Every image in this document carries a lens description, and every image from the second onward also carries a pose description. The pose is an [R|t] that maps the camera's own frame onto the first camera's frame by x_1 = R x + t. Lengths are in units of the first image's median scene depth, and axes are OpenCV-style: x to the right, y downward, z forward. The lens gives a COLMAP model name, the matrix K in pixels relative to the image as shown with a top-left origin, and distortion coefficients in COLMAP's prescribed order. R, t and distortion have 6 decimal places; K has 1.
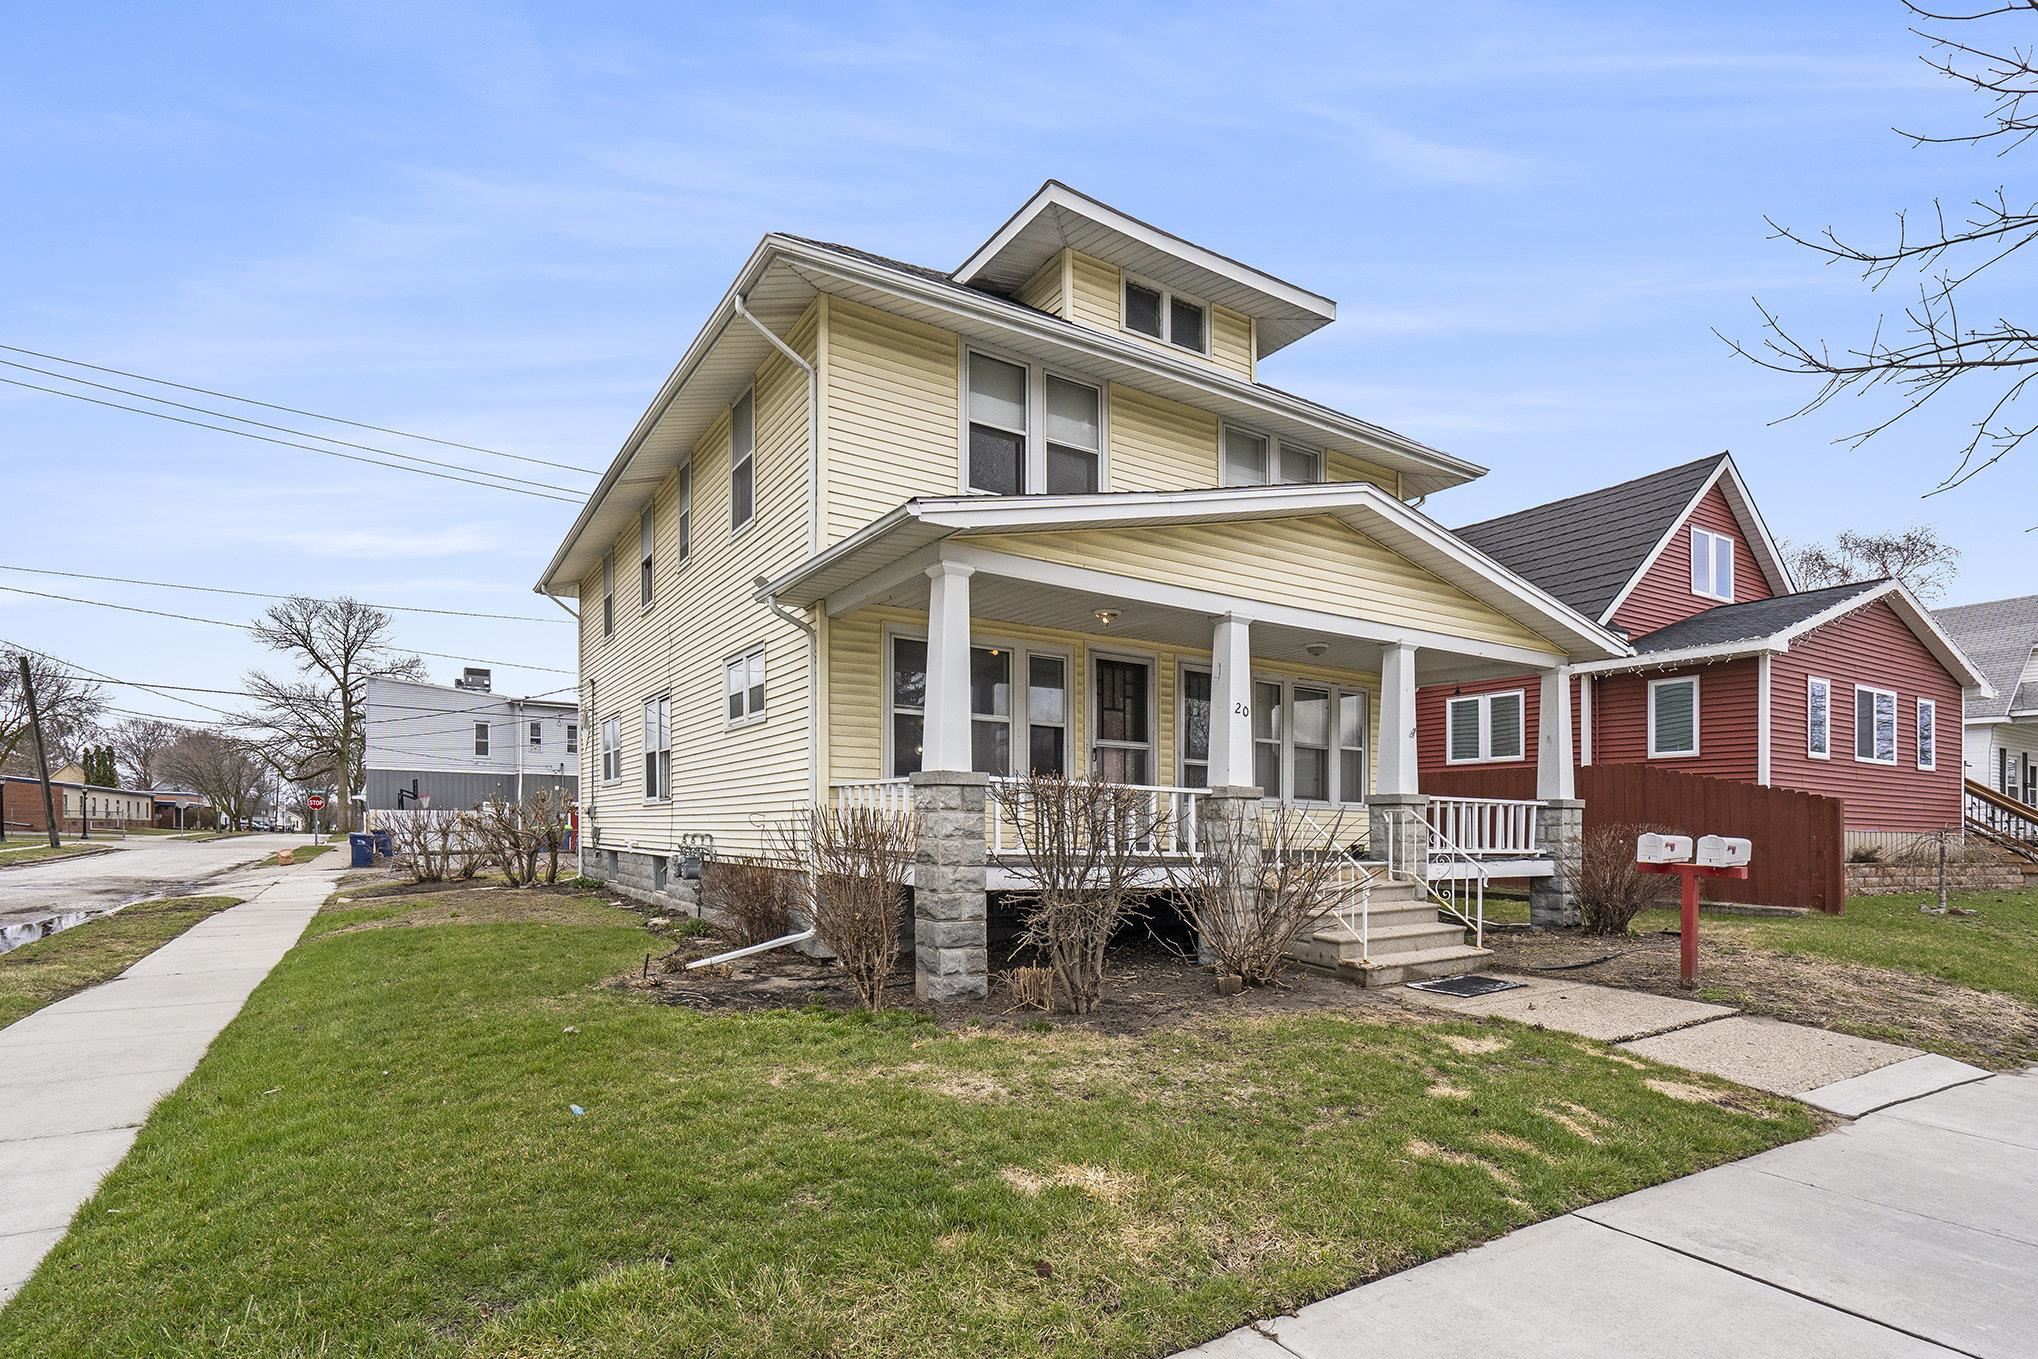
lens RADIAL K [[927.1, 0, 1019.2], [0, 927.1, 666.6], [0, 0, 1]] dist [-0.011196, -0.000369]
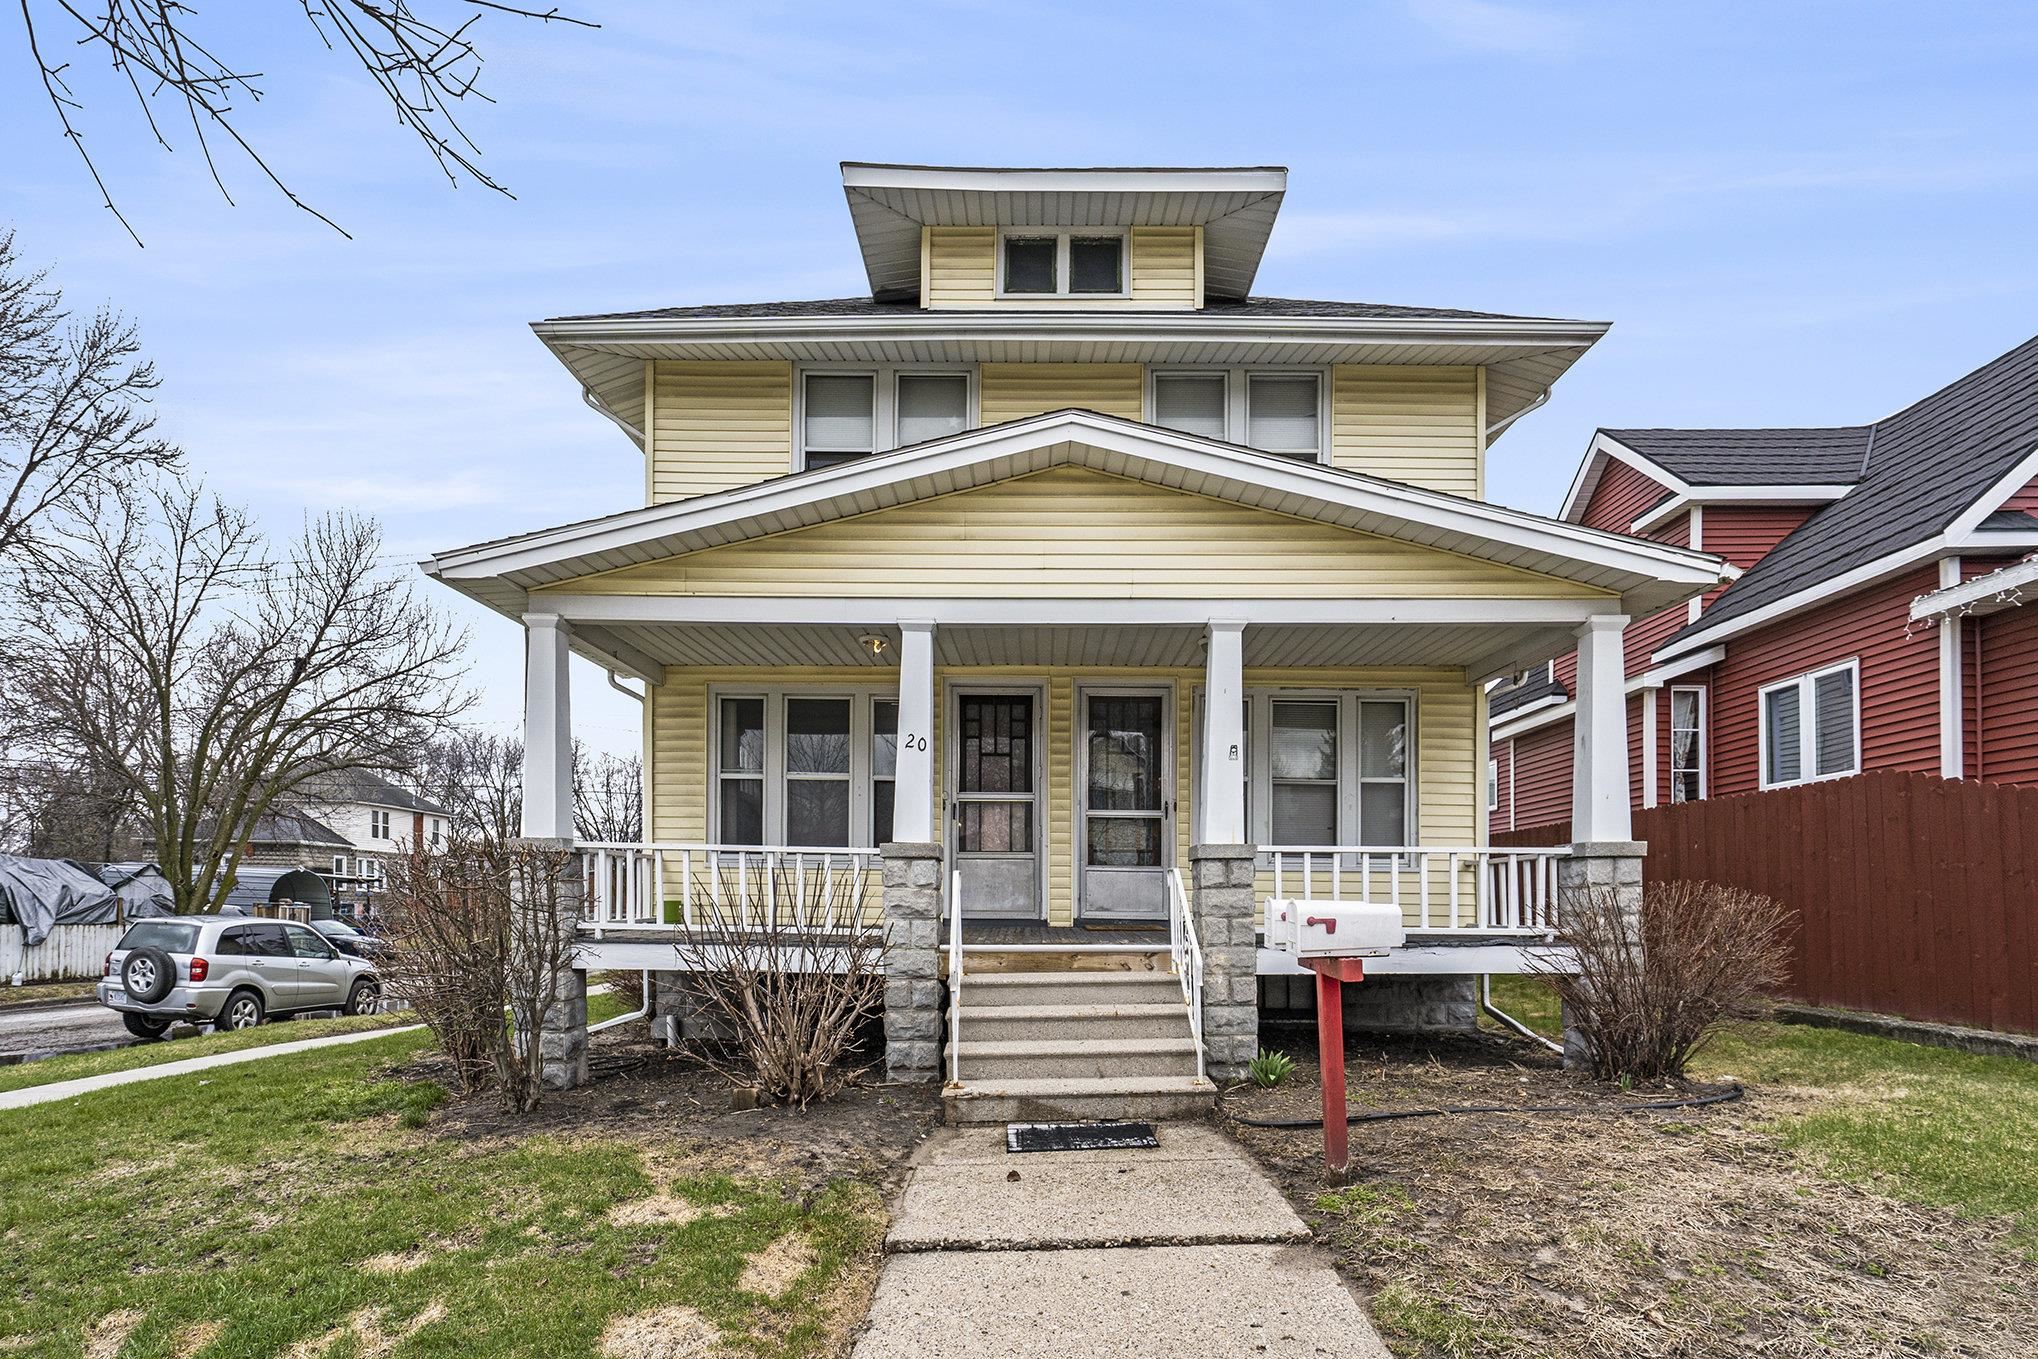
lens RADIAL K [[1001.8, 0, 1019.1], [0, 1001.8, 685.6], [0, 0, 1]] dist [-0.013495, 0.000087]
pose [[0.858218, -0.119442, -0.499195, 0.586599], [0.095581, 0.992726, -0.073206, 0.055332], [0.504308, 0.015113, 0.863391, 0.258874]]
